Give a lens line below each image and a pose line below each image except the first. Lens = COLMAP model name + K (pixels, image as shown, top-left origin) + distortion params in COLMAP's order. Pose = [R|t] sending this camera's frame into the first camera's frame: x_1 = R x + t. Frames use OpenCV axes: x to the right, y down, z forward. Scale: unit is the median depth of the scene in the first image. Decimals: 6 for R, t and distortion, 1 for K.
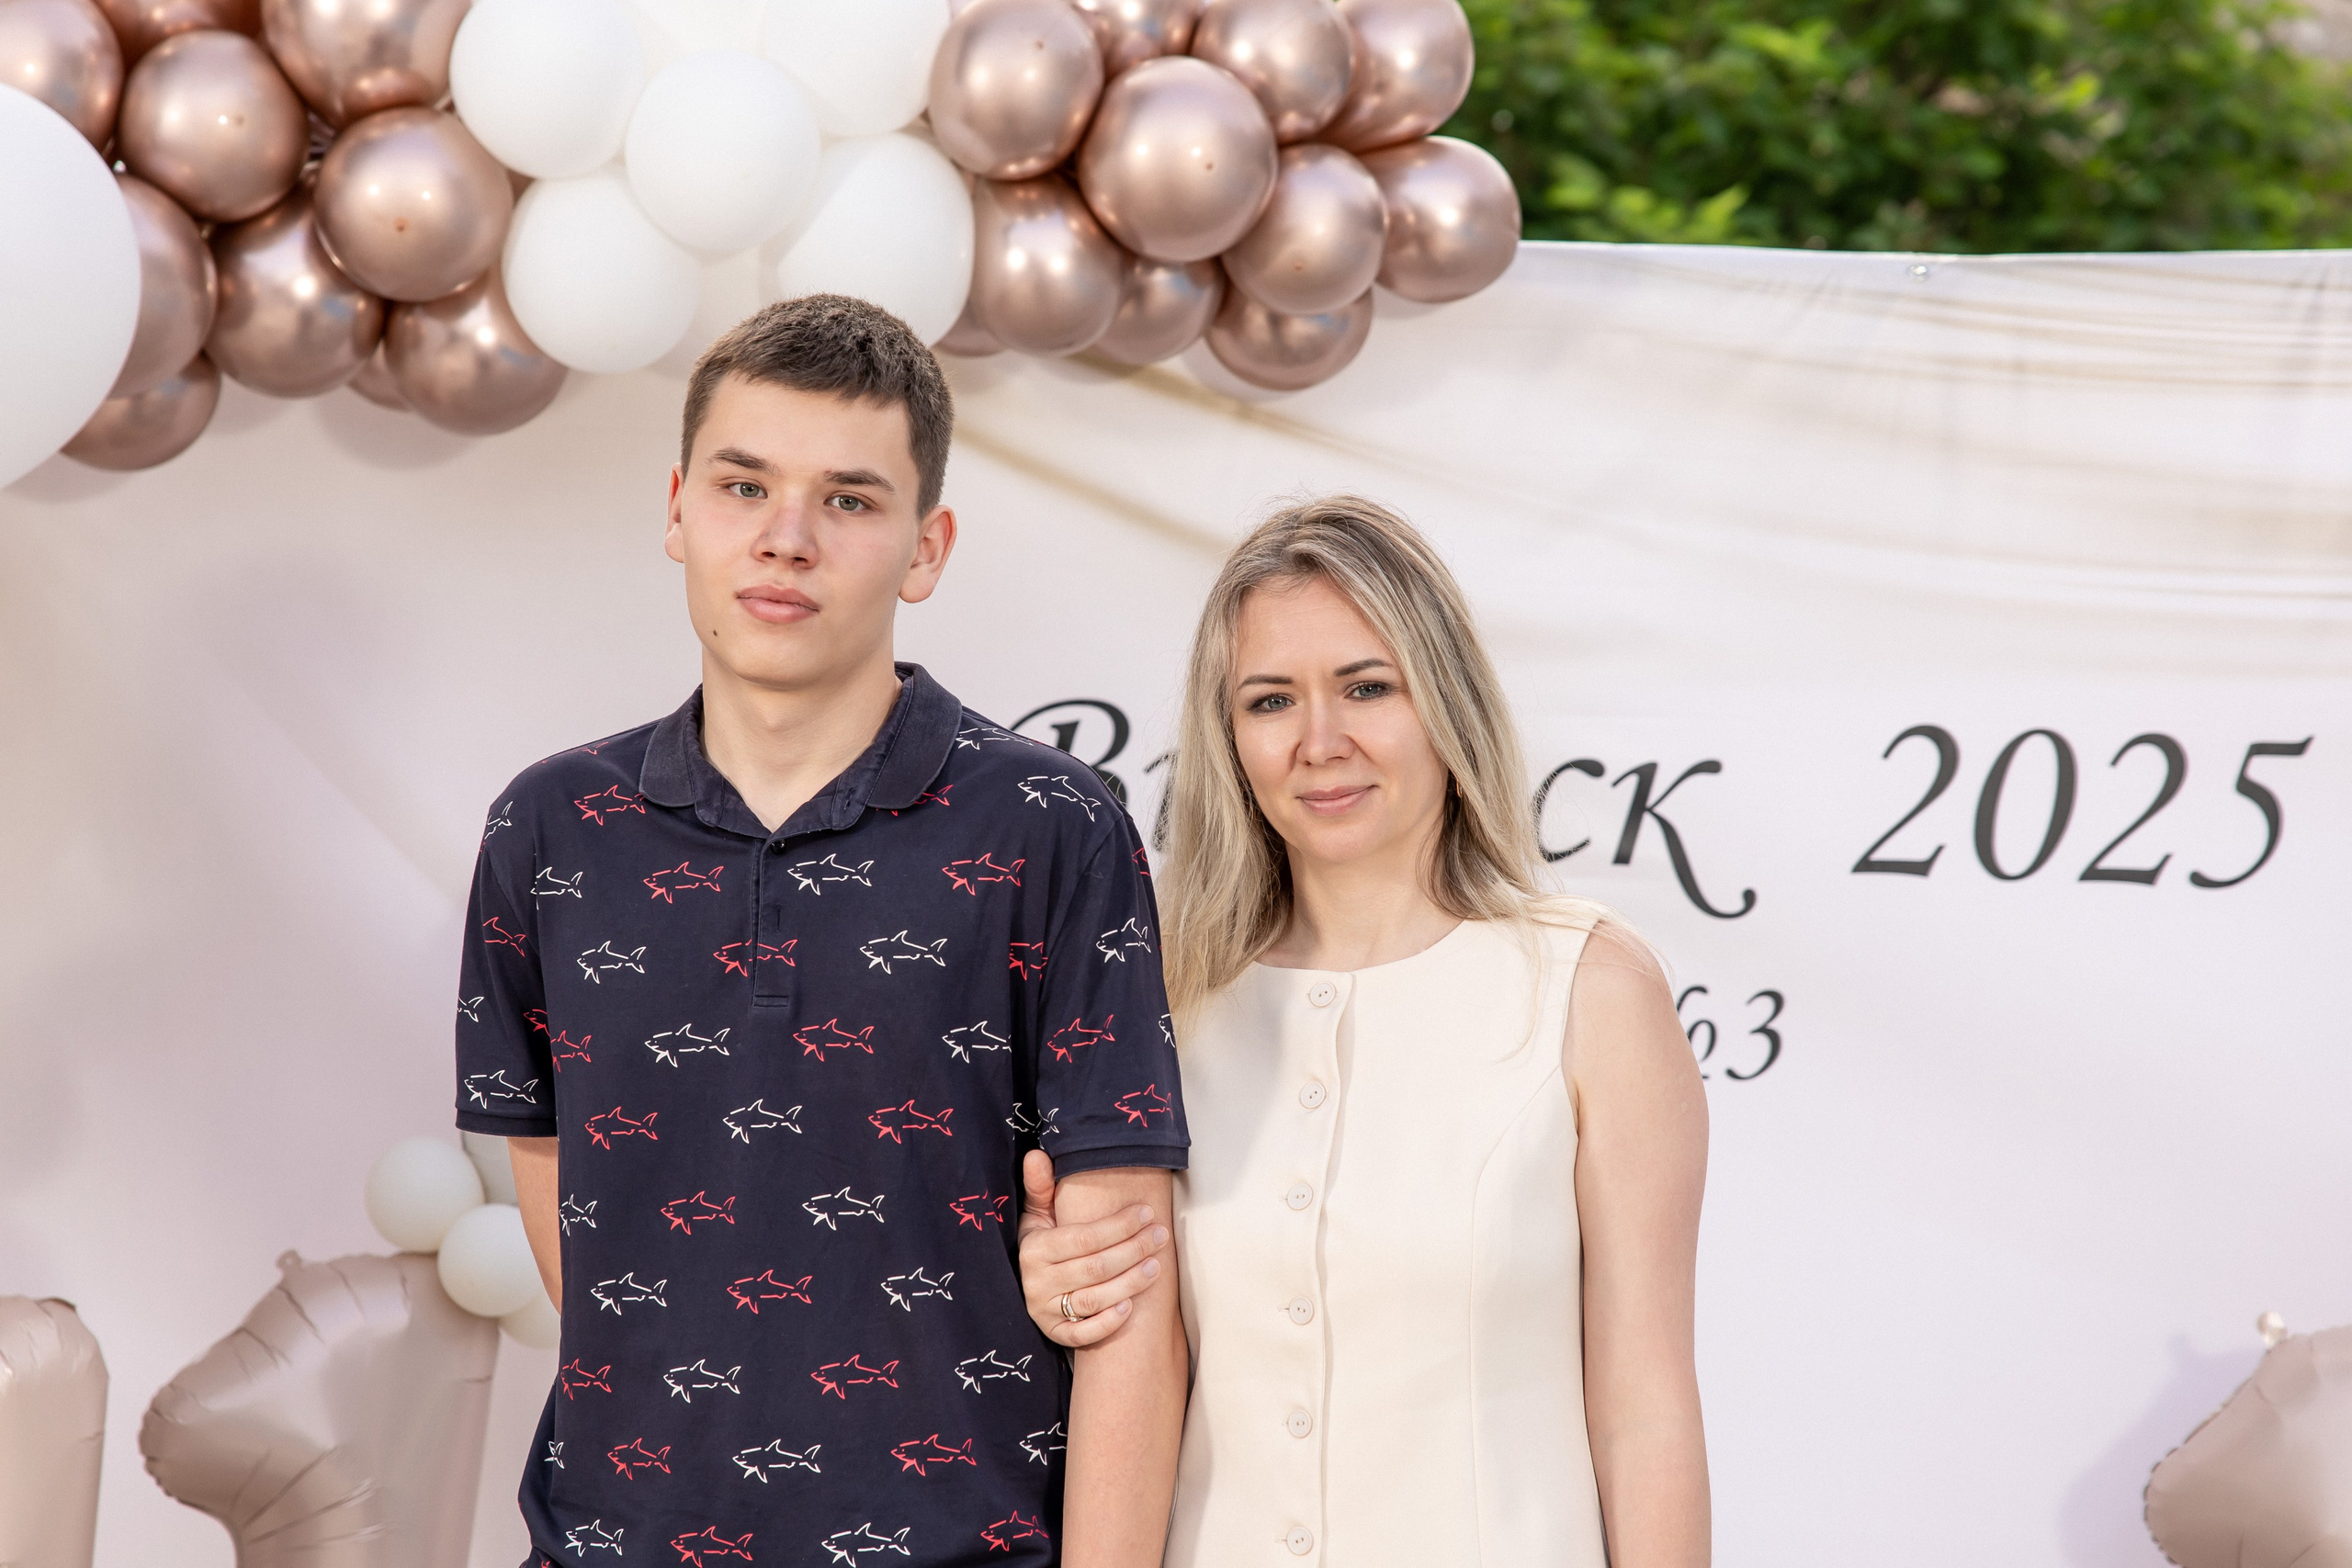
lens RADIAL K [[4899.0, 0, 1155.0], [0, 4899.0, 838.2], [0, 0, 1]] dist [0.047173, 0.000000]
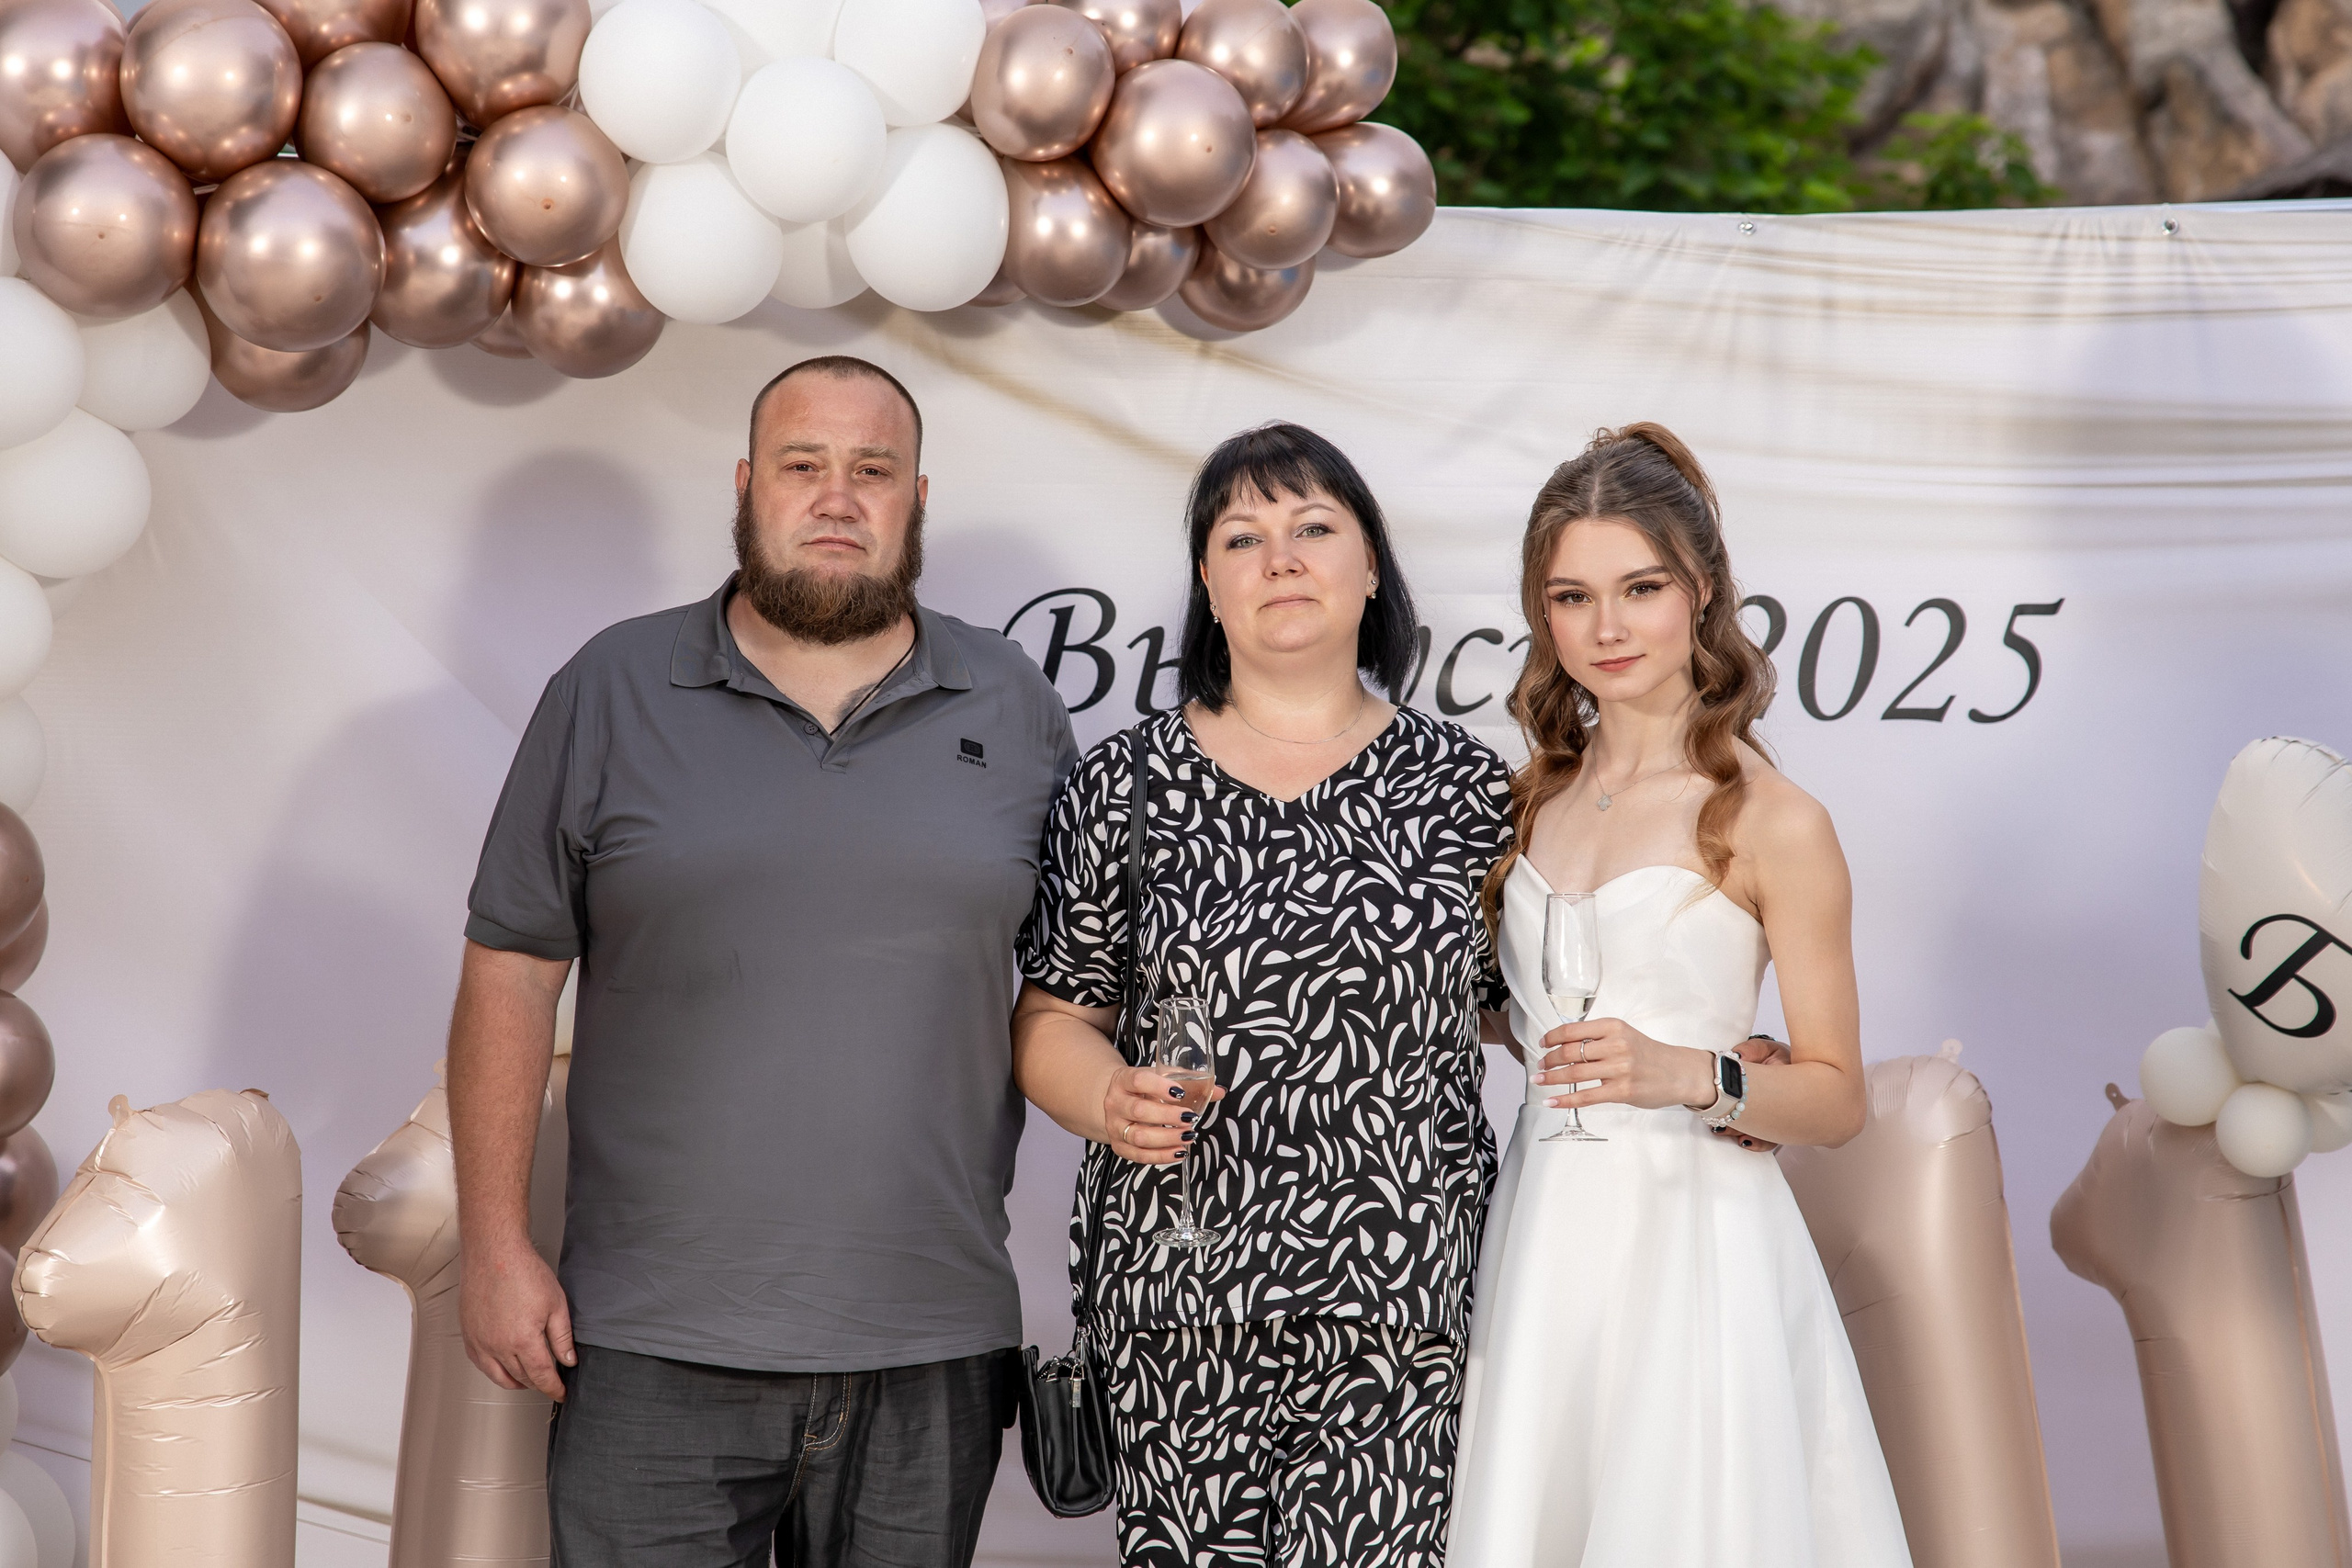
lens RADIAL K [[4615.3, 0, 1193.0], [0, 4615.3, 795.6], [0, 0, 1]] dist [0.043001, 0.000000]
pose [[0.993254, -0.024333, 0.113380, -0.118543], [0.023097, 0.999659, 0.012202, 0.009851], [-0.113638, -0.009501, 0.993477, -0.139251]]
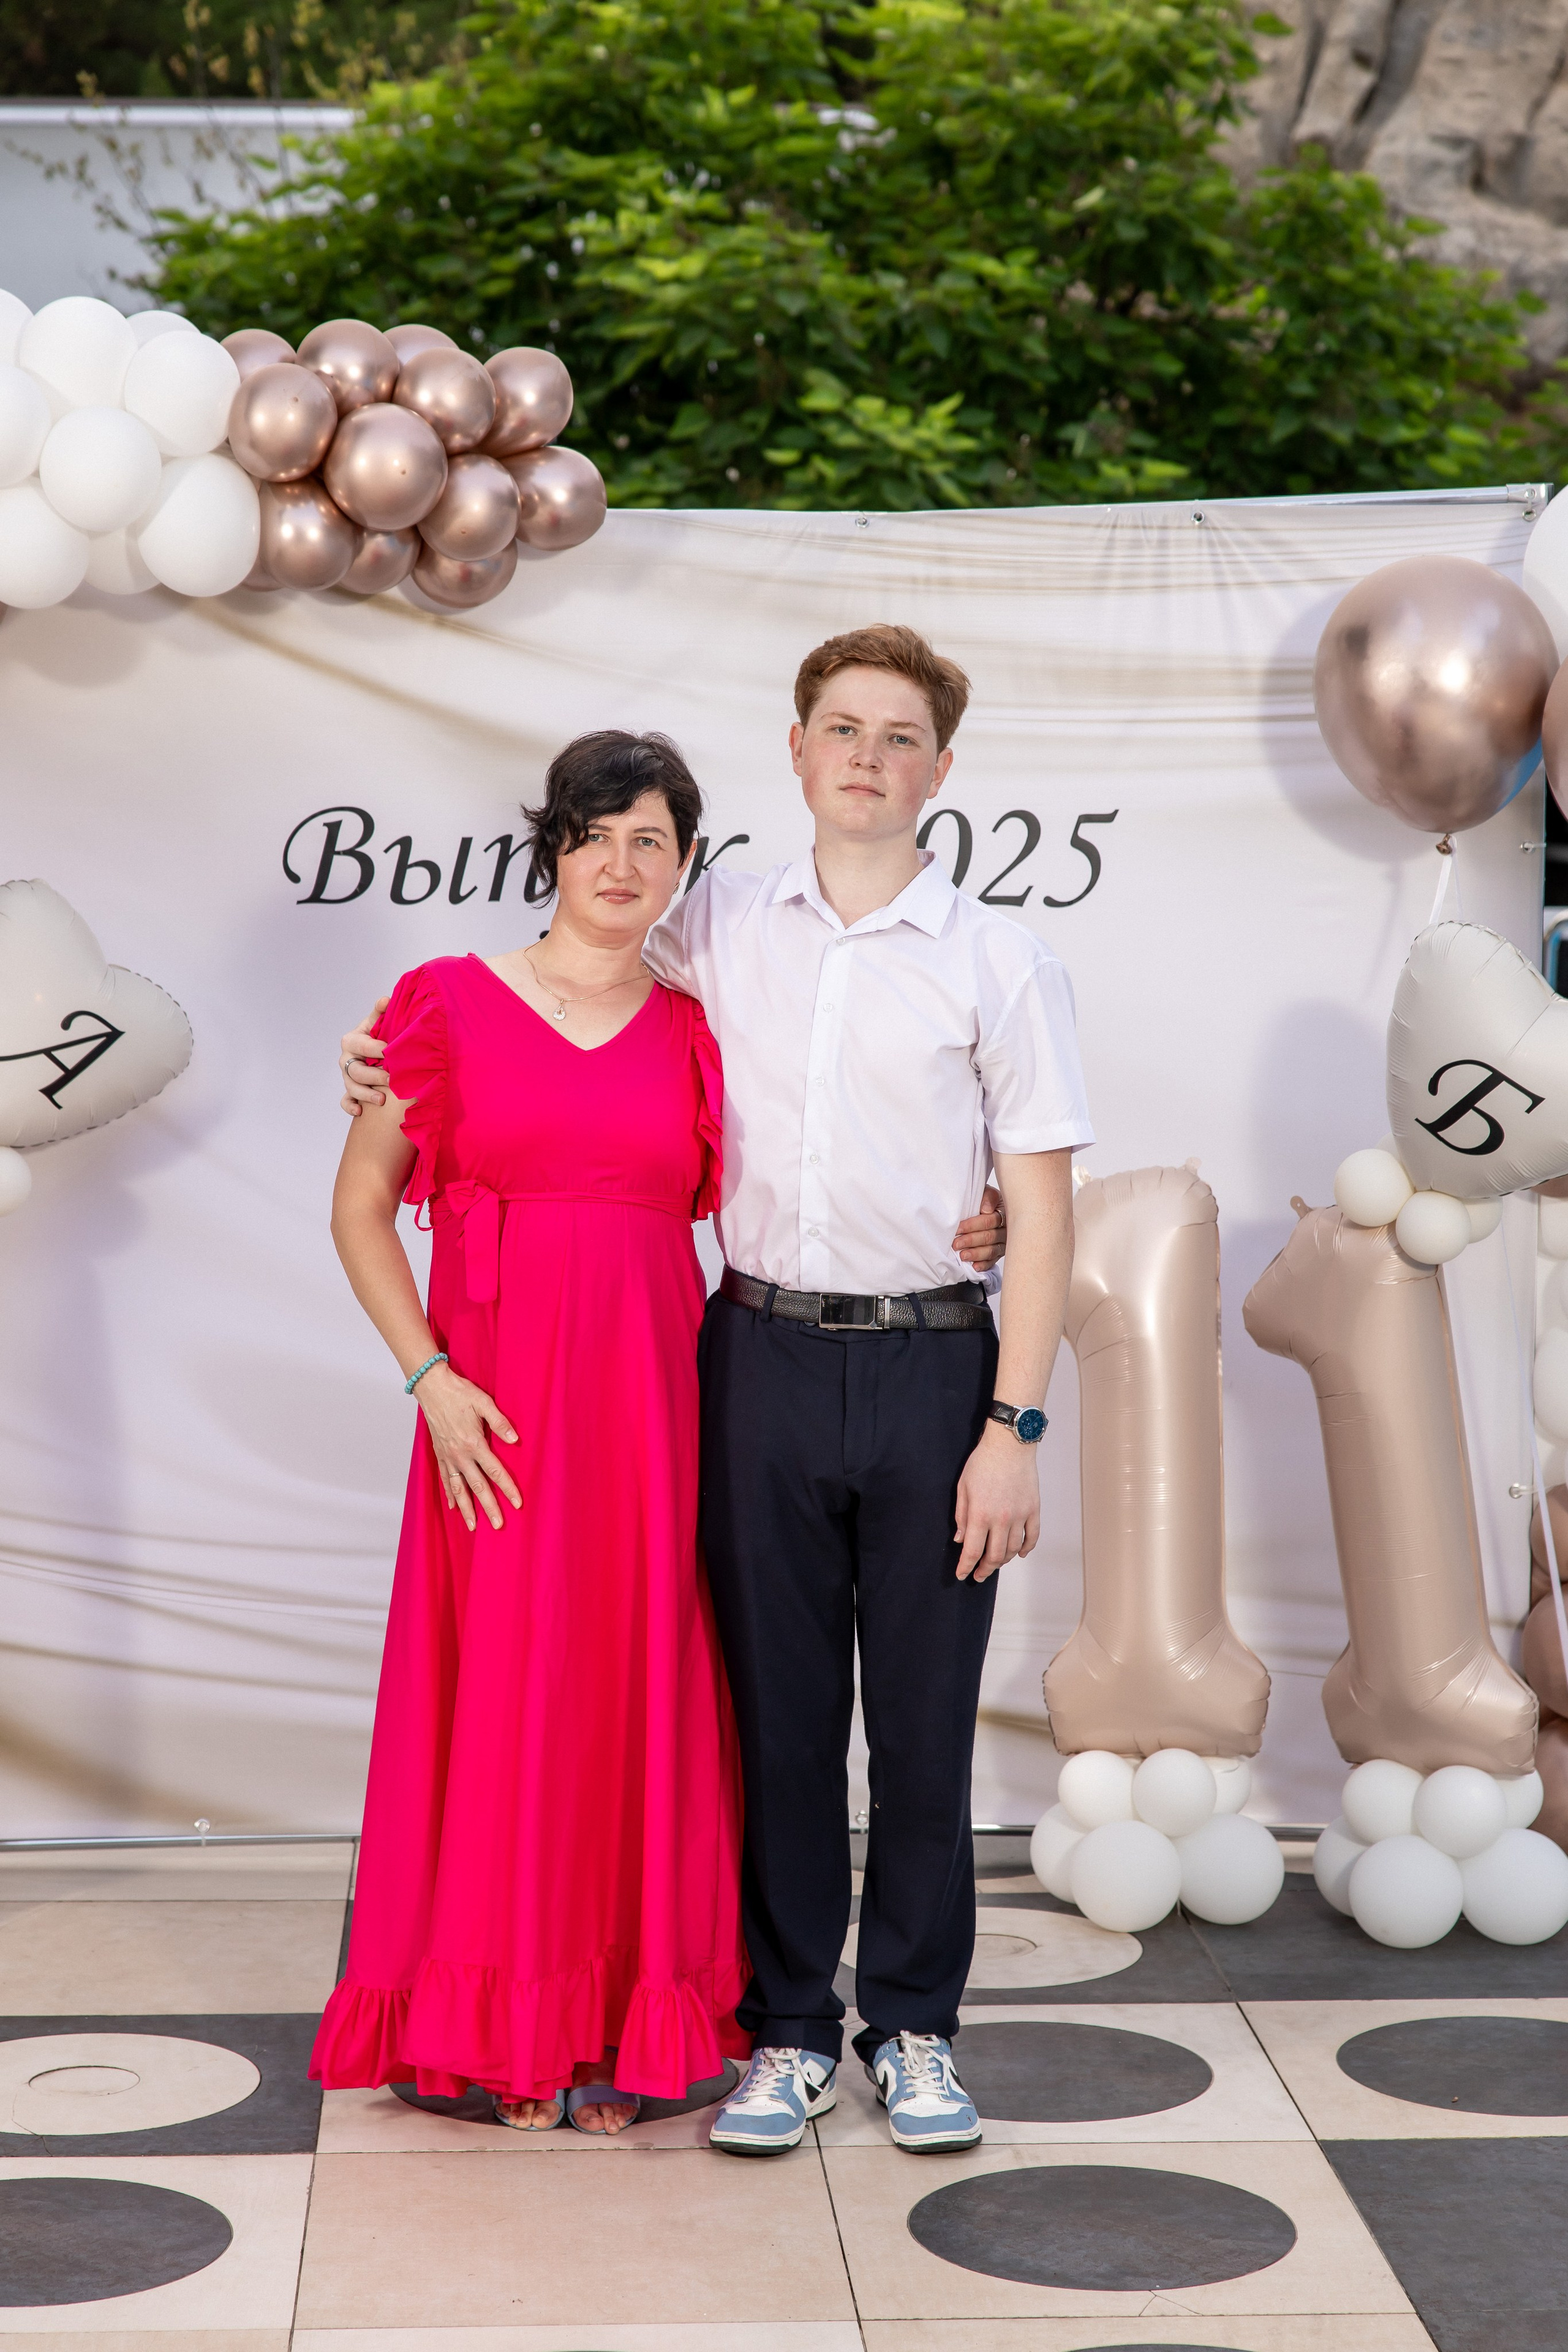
lens RADIAL K [[4615.8, 0, 747.2], [0, 4615.8, 1162.4], [0, 0, 1]] dist [0.043001, 0.000000]
pose [[0.998437, -0.029899, 0.047224, 0.042122], [0.028048, 0.998830, 0.039392, 0.031477], [-0.048346, -0.038006, 0.998107, -0.499800]]
